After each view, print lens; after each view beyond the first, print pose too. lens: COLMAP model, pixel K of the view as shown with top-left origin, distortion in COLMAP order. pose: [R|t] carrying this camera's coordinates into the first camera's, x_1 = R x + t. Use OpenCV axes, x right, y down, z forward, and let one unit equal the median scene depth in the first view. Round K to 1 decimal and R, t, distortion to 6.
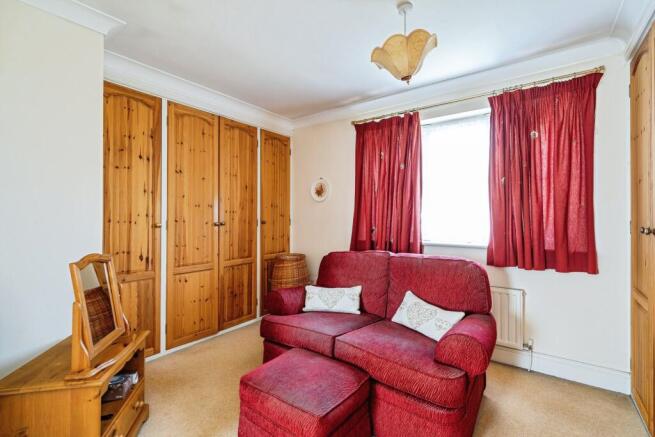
lens RADIAL K [[296.5, 0, 327.4], [0, 296.5, 218.5], [0, 0, 1]] dist [0.002225, 0.000265]
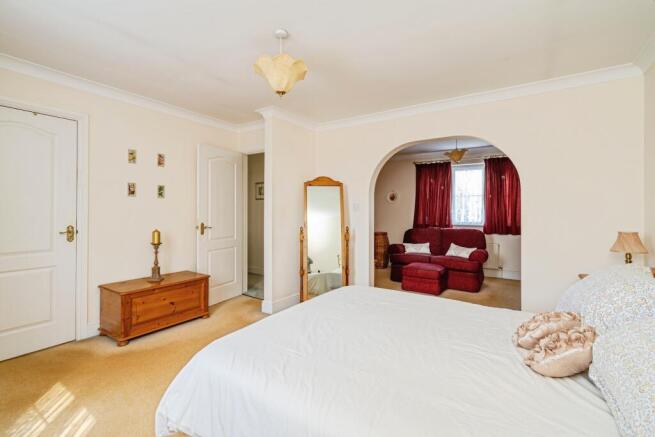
lens RADIAL K [[296.5, 0, 327.1], [0, 296.5, 212.1], [0, 0, 1]] dist [0.002225, 0.000265]
pose [[0.999241, -0.004051, 0.038741, -0.761903], [0.003628, 0.999933, 0.010967, -0.035723], [-0.038783, -0.010818, 0.999189, -1.251042]]
